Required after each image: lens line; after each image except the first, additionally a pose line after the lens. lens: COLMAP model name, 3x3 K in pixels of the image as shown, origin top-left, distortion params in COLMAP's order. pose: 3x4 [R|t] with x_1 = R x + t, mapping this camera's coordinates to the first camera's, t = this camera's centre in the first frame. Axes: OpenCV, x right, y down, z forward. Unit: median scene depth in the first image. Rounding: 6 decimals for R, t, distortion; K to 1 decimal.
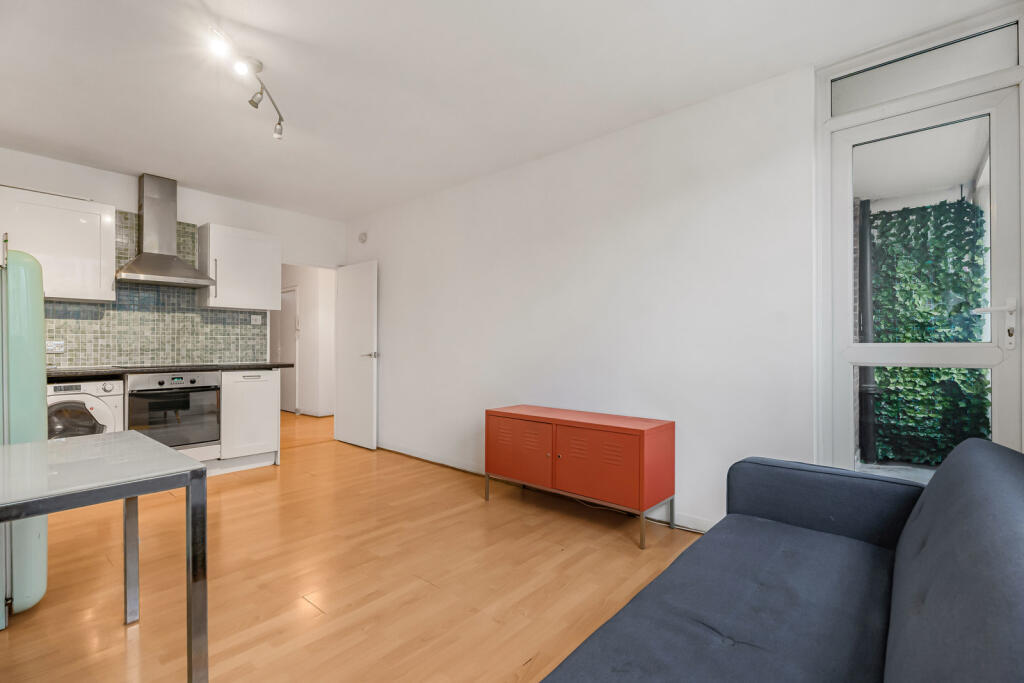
lens RADIAL K [[468.9, 0, 513.4], [0, 468.9, 340.2], [0, 0, 1]] dist [0.002981, 0.001347]
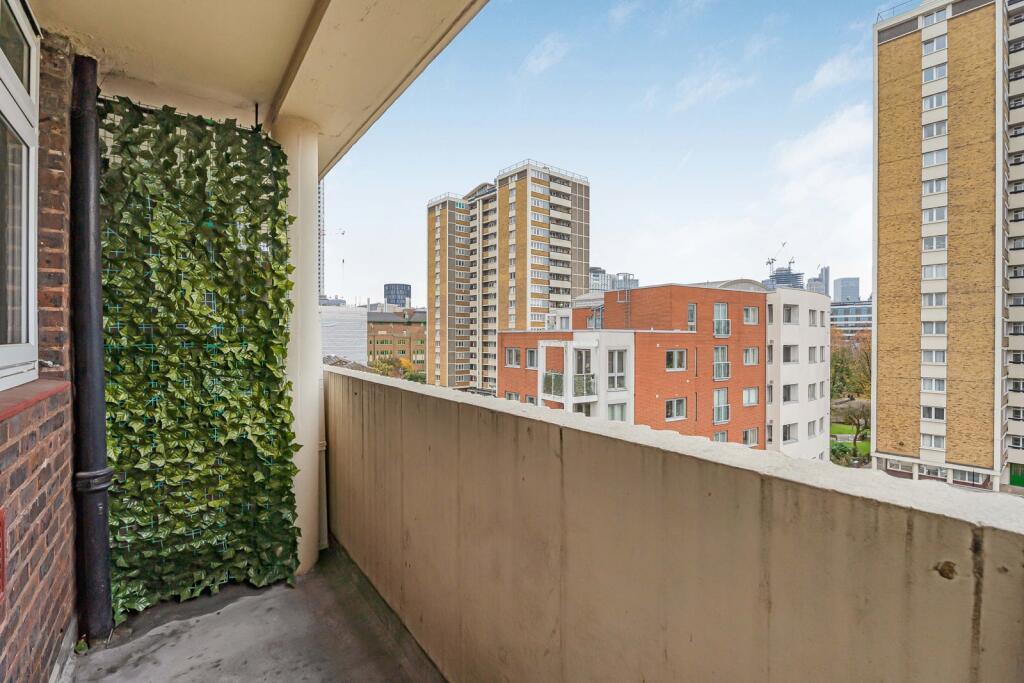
lens RADIAL K [[496.6, 0, 517.8], [0, 496.6, 344.6], [0, 0, 1]] dist [-0.009136, 0.001364]
pose [[0.230084, -0.018593, 0.972993, 0.407609], [-0.015665, 0.999617, 0.022806, -0.045220], [-0.973045, -0.020490, 0.229704, 0.518895]]
